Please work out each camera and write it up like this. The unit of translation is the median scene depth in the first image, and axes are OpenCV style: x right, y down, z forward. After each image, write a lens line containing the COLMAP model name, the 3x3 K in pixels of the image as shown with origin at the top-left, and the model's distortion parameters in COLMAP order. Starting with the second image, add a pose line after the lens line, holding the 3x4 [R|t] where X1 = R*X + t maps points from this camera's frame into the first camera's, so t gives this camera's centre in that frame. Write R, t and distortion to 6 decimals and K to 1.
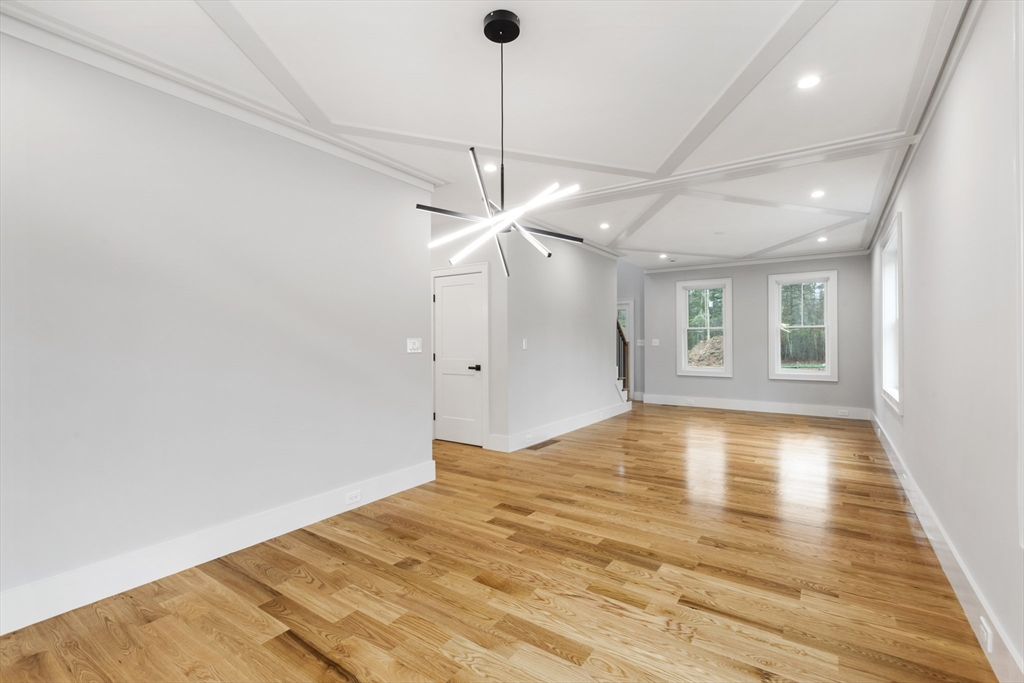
lens RADIAL K [[464.9, 0, 507.4], [0, 464.9, 342.7], [0, 0, 1]] dist [0.000960, -0.001359]
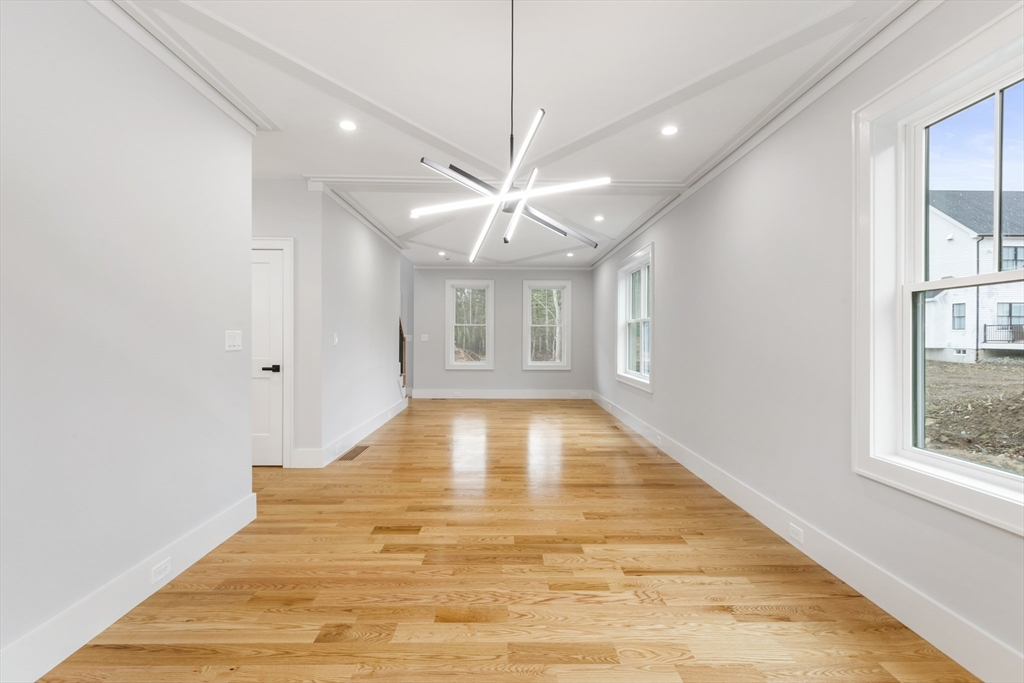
lens RADIAL K [[464.9, 0, 513.8], [0, 464.9, 342.7], [0, 0, 1]] dist [0.000960, -0.001359]
pose [[0.806186, -0.000291, 0.591662, -0.352354], [-0.005890, 0.999946, 0.008518, 0.000716], [-0.591632, -0.010352, 0.806141, 0.193984]]
